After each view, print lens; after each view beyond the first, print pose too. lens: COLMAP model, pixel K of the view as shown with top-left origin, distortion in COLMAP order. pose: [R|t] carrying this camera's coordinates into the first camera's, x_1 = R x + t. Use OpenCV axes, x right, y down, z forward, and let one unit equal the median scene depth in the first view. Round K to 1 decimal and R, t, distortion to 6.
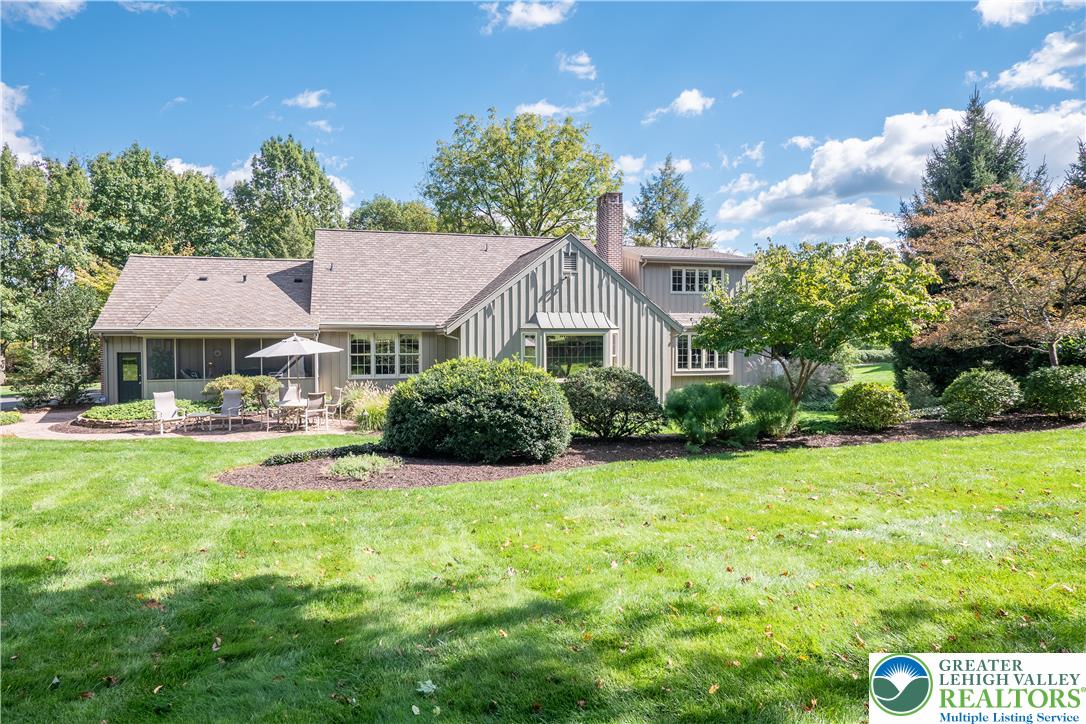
lens RADIAL K [[574.9, 0, 546.3], [0, 574.9, 369.7], [0, 0, 1]] dist [0.000480, -0.002815]
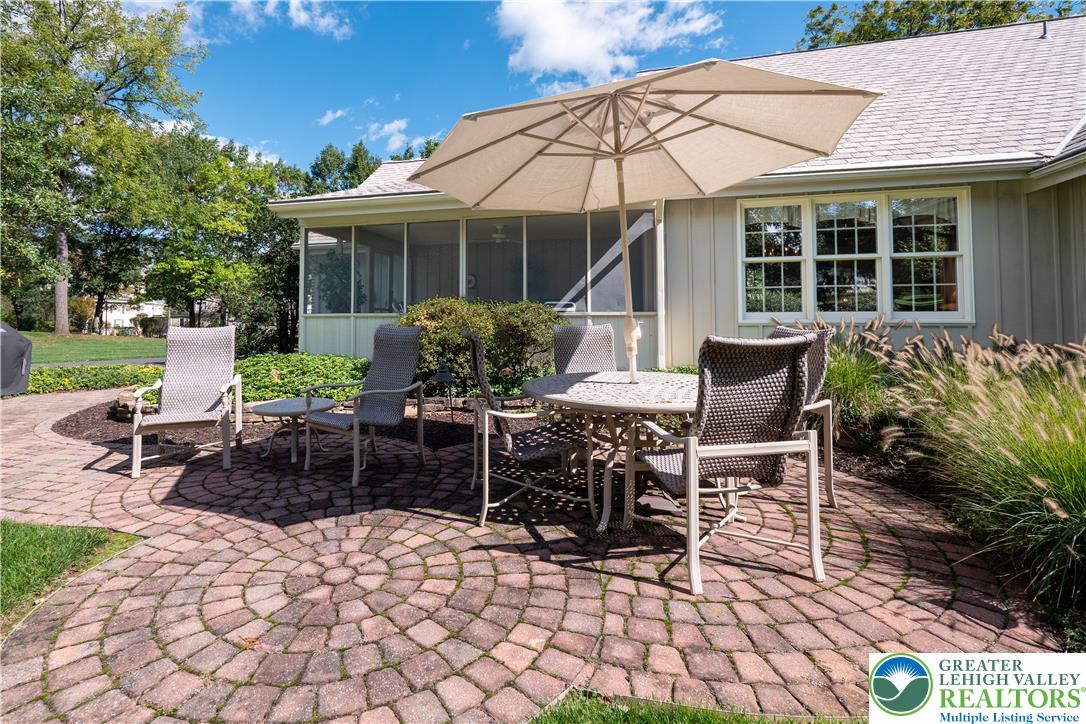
lens RADIAL K [[448.4, 0, 566.9], [0, 448.4, 334.4], [0, 0, 1]] dist [-0.004479, -0.000168]
pose [[0.845649, -0.017980, -0.533437, -0.242487], [-0.008338, 0.998865, -0.046886, 0.035122], [0.533674, 0.044097, 0.844540, 0.596798]]
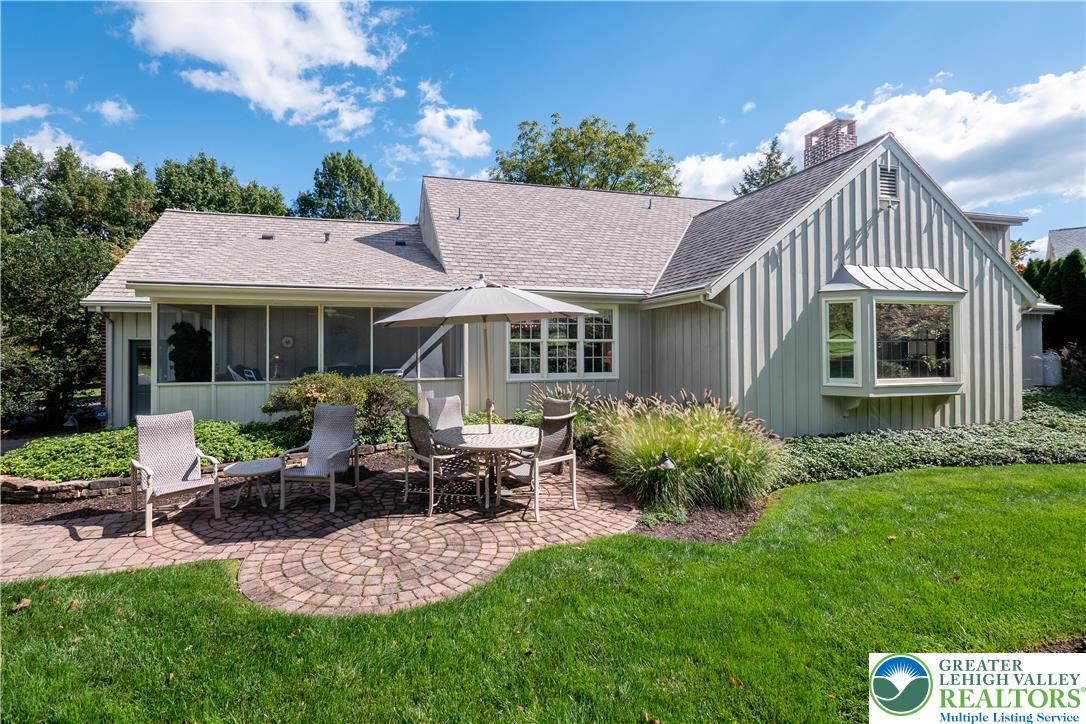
lens RADIAL K [[448.4, 0, 539.9], [0, 448.4, 357.1], [0, 0, 1]] dist [-0.004479, -0.000168]
pose [[0.999900, -0.002234, 0.013957, -0.272981], [0.002753, 0.999300, -0.037302, 0.008128], [-0.013864, 0.037337, 0.999207, 0.456149]]
